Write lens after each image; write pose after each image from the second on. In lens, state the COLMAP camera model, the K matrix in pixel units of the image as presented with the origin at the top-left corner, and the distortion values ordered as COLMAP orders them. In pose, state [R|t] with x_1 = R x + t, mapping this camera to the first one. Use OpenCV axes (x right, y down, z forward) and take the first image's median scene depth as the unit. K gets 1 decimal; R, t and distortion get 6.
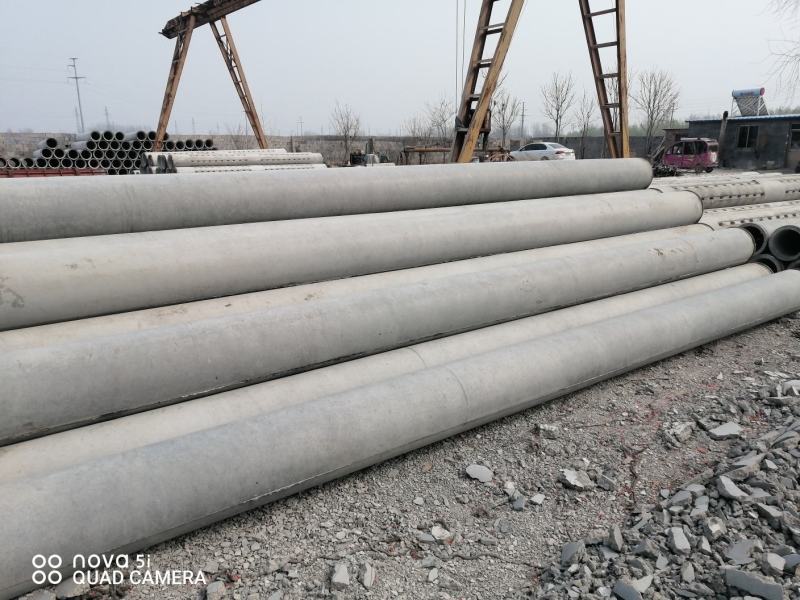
lens RADIAL K [[635.8, 0, 402.5], [0, 635.8, 300.5], [0, 0, 1]] dist [0.008581, 0.016267]
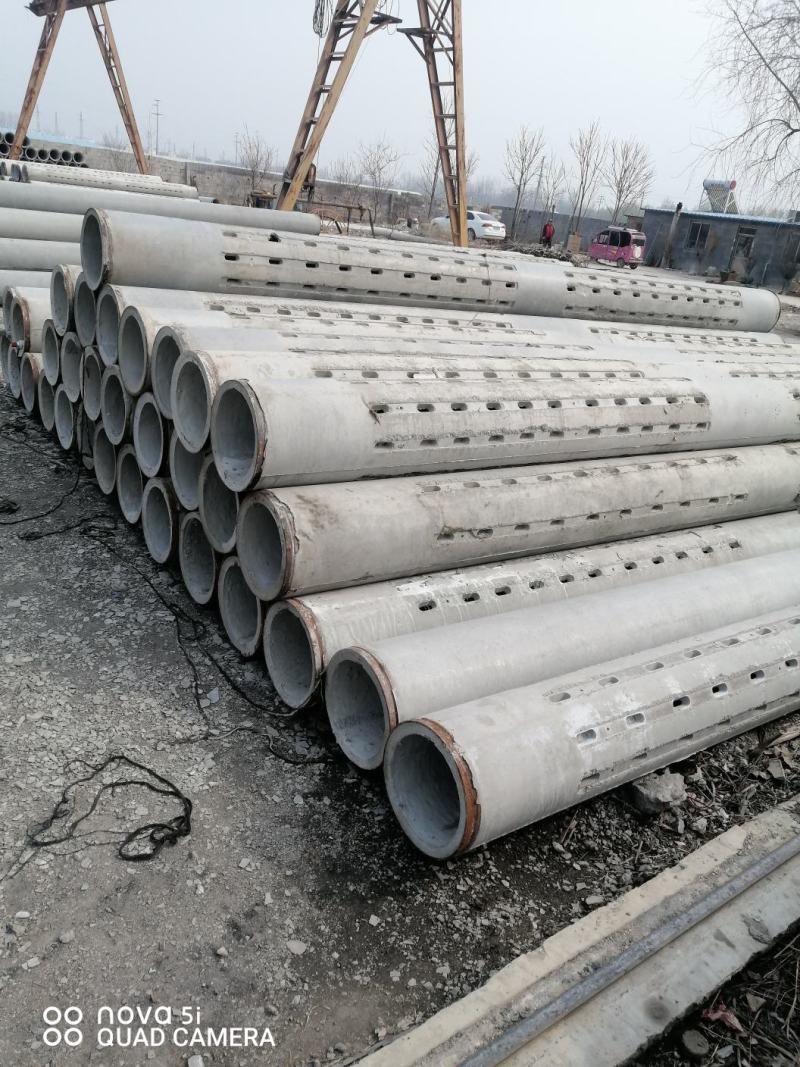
lens RADIAL K [[848.0, 0, 396.5], [0, 848.0, 534.2], [0, 0, 1]] dist [0.008581, 0.016267]
pose [[0.991622, 0.110169, 0.067437, 0.095251], [-0.118438, 0.983837, 0.134303, 0.044003], [-0.051551, -0.141165, 0.988643, -0.212958]]
